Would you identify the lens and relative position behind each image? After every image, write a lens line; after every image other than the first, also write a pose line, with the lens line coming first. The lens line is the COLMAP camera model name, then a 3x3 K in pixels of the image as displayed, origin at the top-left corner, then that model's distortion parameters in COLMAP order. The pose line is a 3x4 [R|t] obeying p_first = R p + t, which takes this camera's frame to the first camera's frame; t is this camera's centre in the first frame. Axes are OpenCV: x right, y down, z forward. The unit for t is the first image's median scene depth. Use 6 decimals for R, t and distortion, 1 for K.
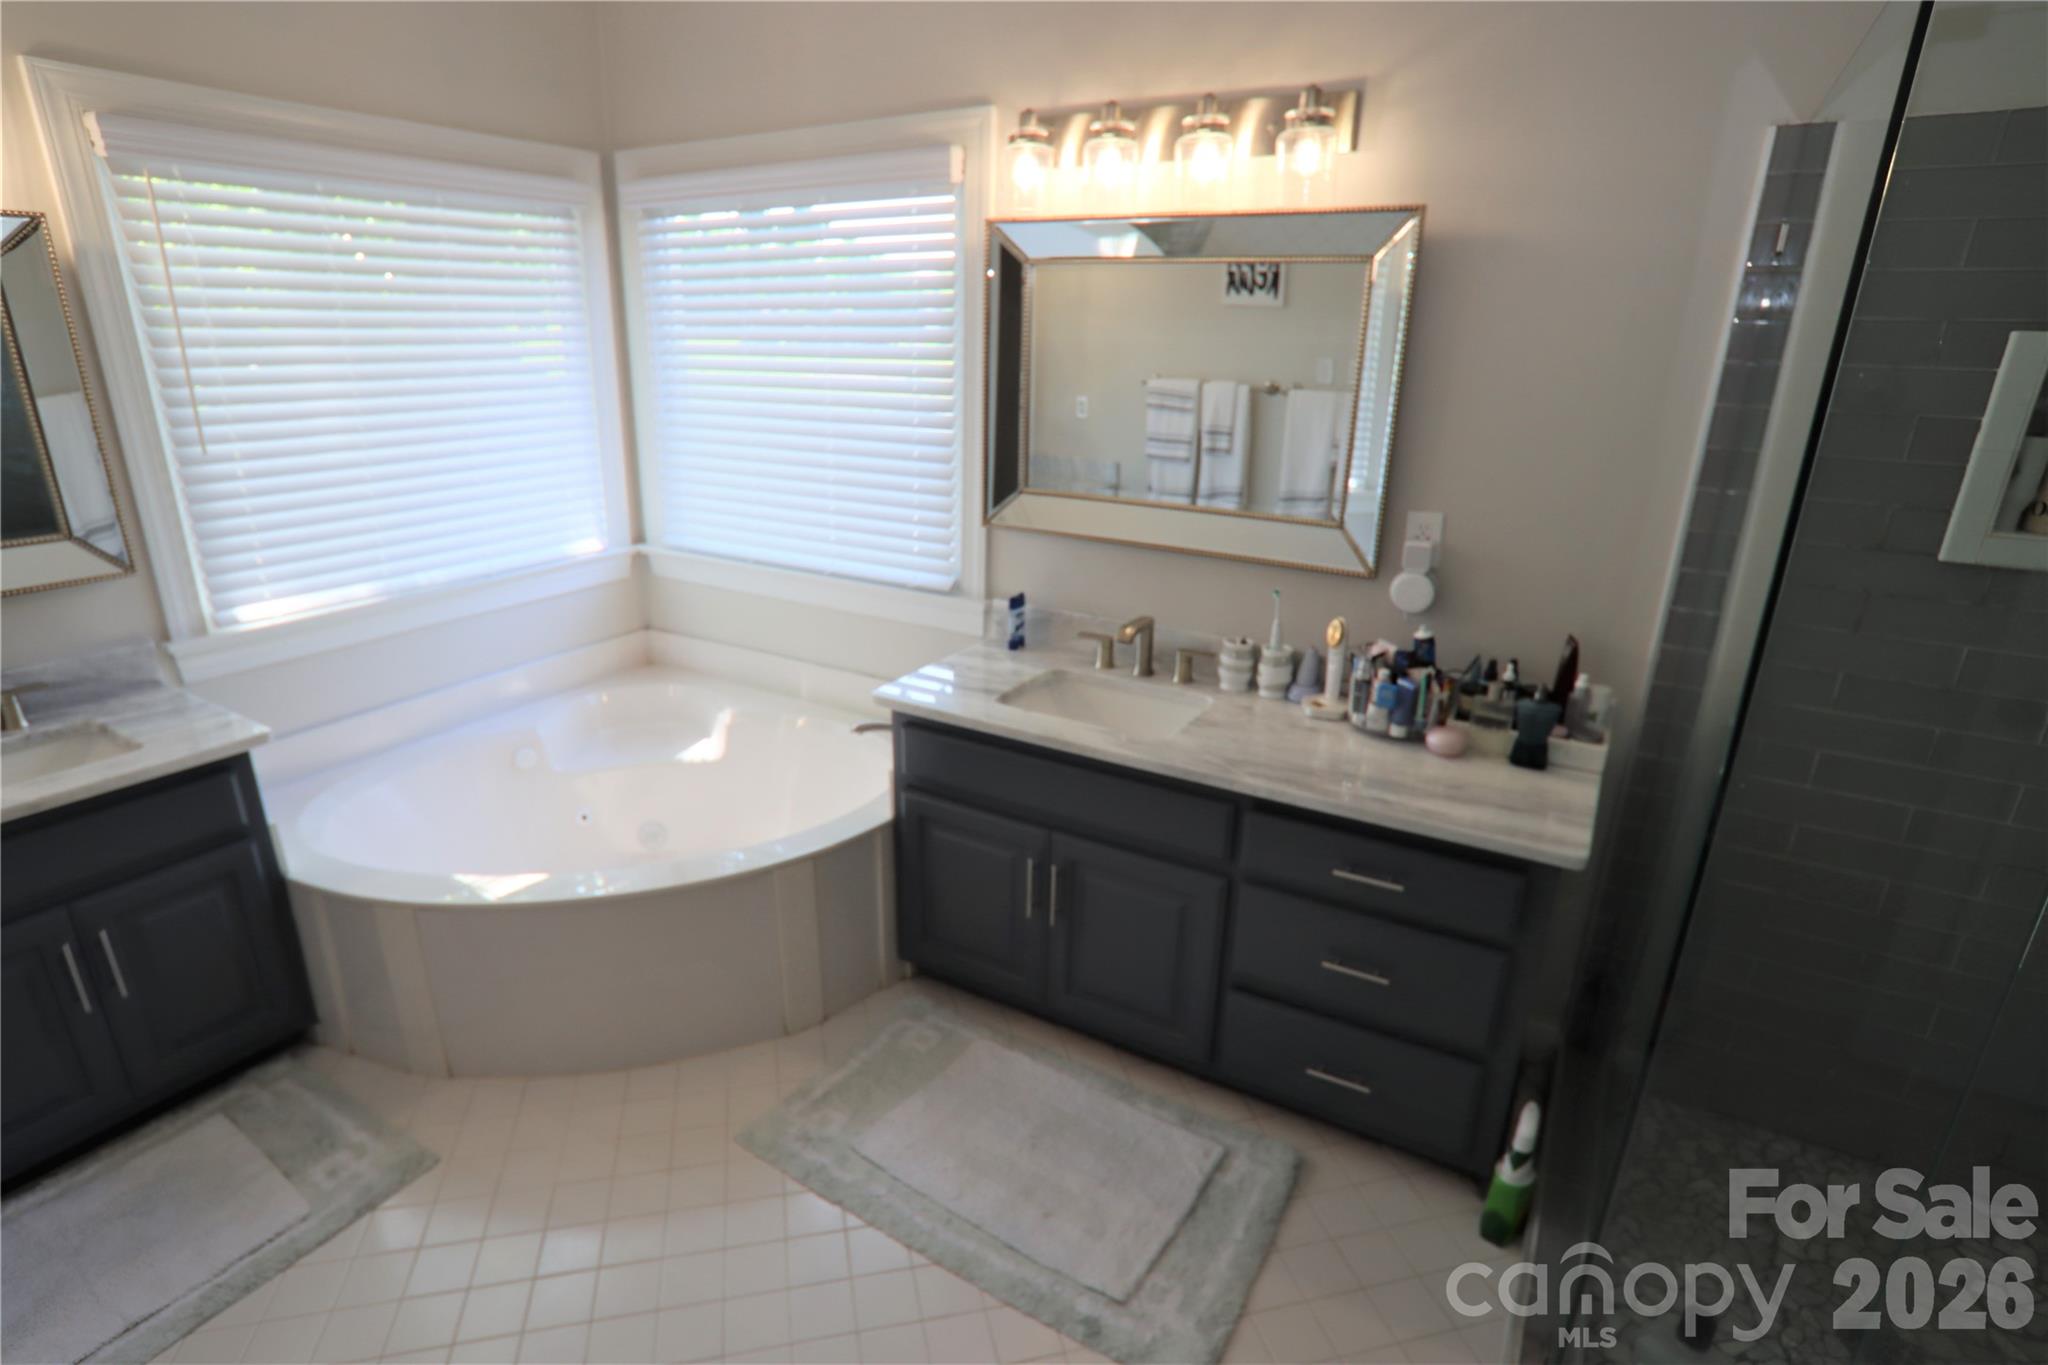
lens RADIAL K [[1046.7, 0, 1006.3], [0, 1046.7, 683.9], [0, 0, 1]] dist [-0.045208, 0.019780]
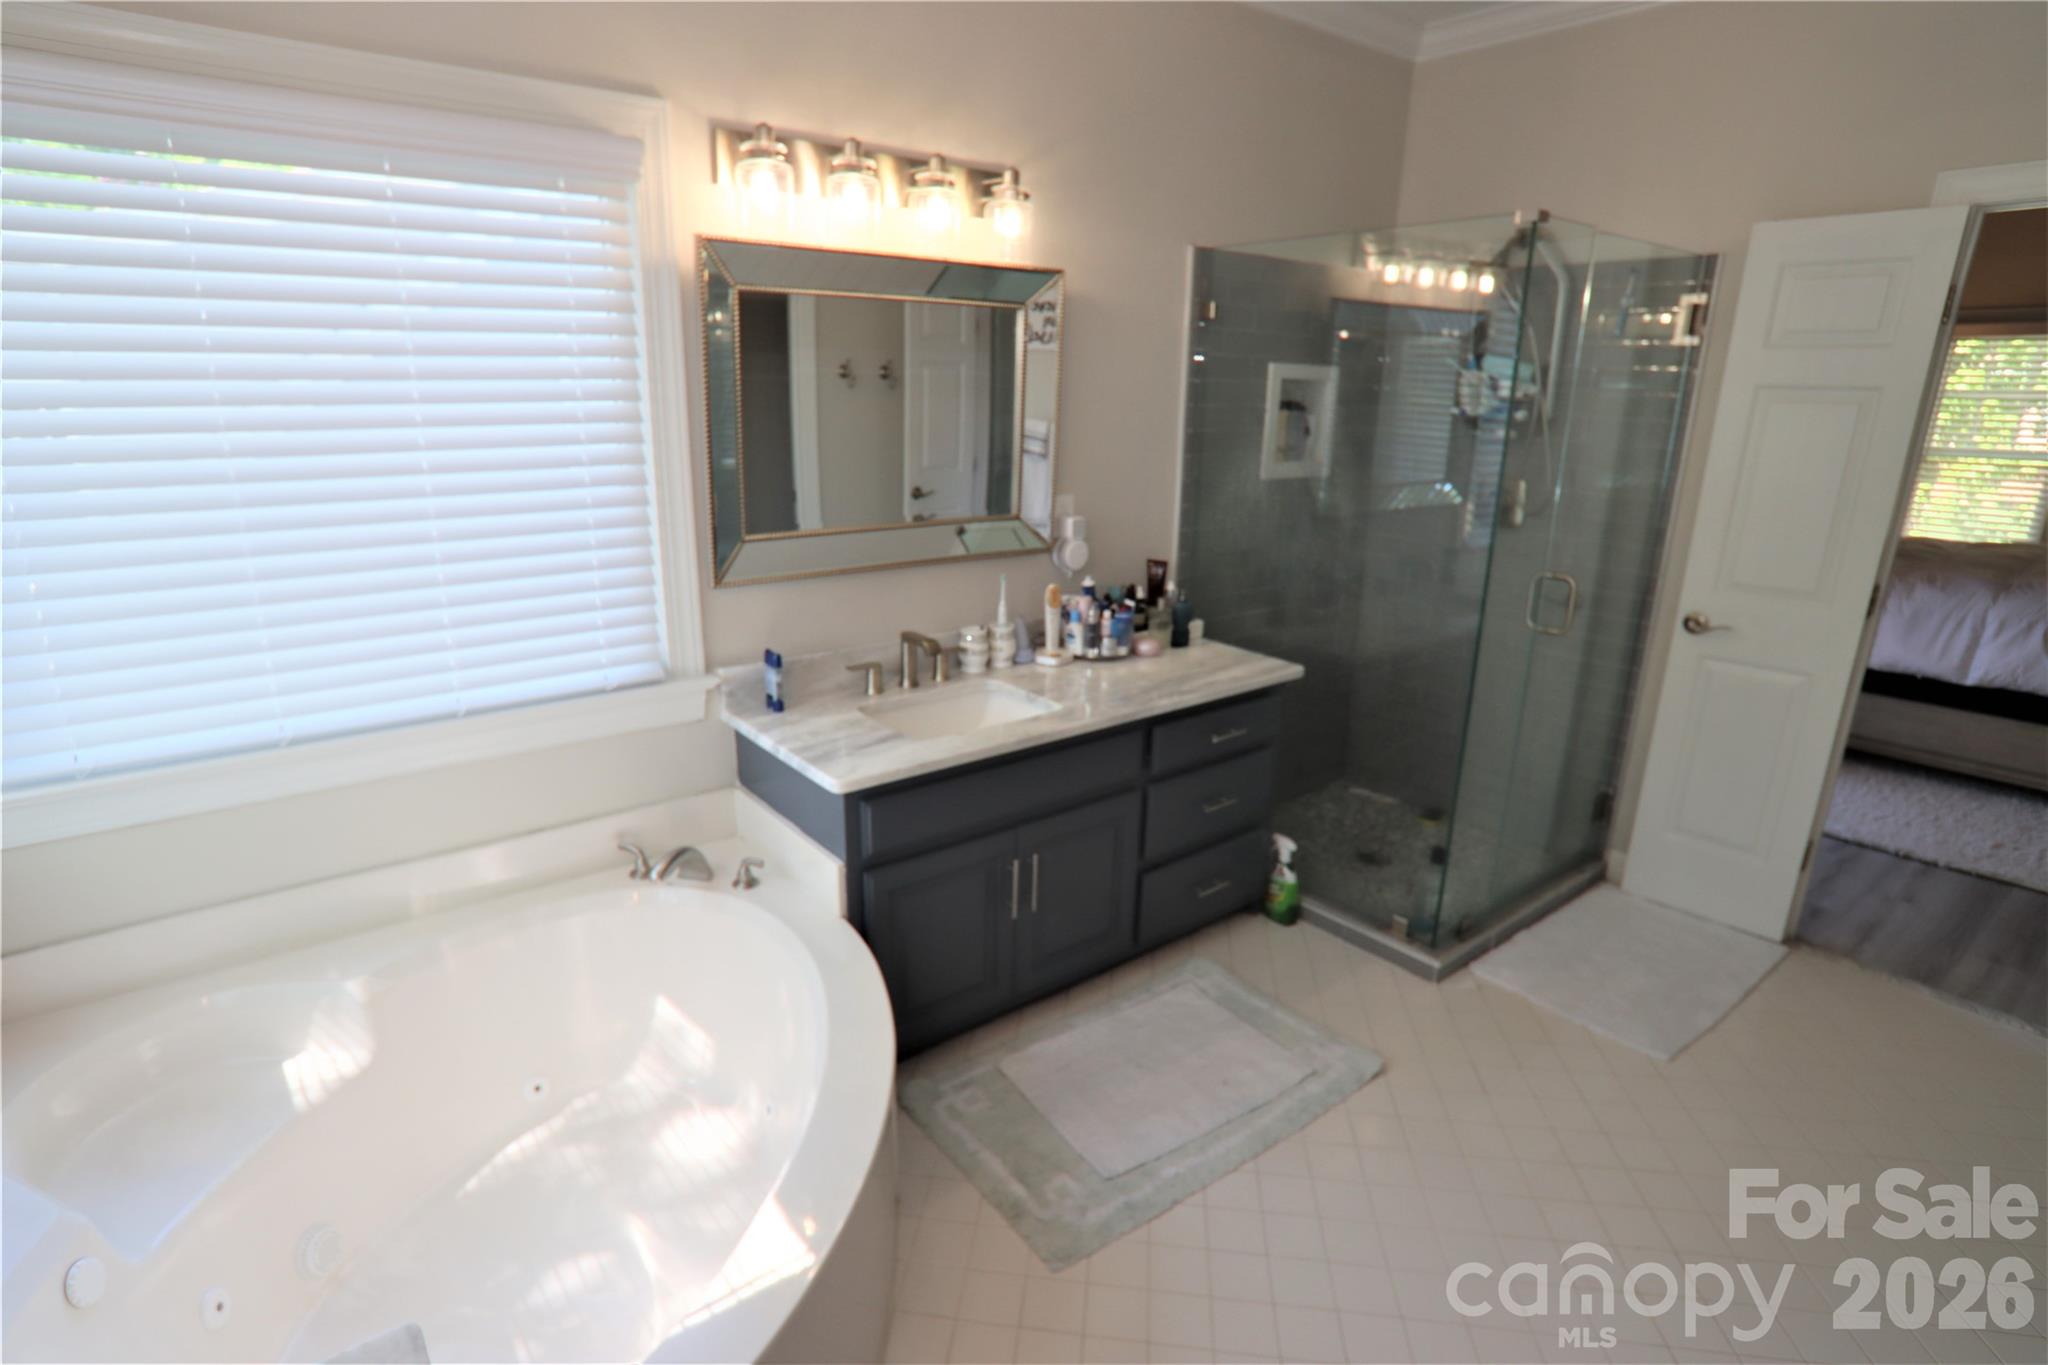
lens RADIAL K [[1046.7, 0, 1004.9], [0, 1046.7, 687.7], [0, 0, 1]] dist [-0.045208, 0.019780]
pose [[0.365447, -0.277539, 0.888494, -0.891742], [0.294410, 0.939977, 0.172527, -0.187030], [-0.883047, 0.198532, 0.425222, 0.543735]]
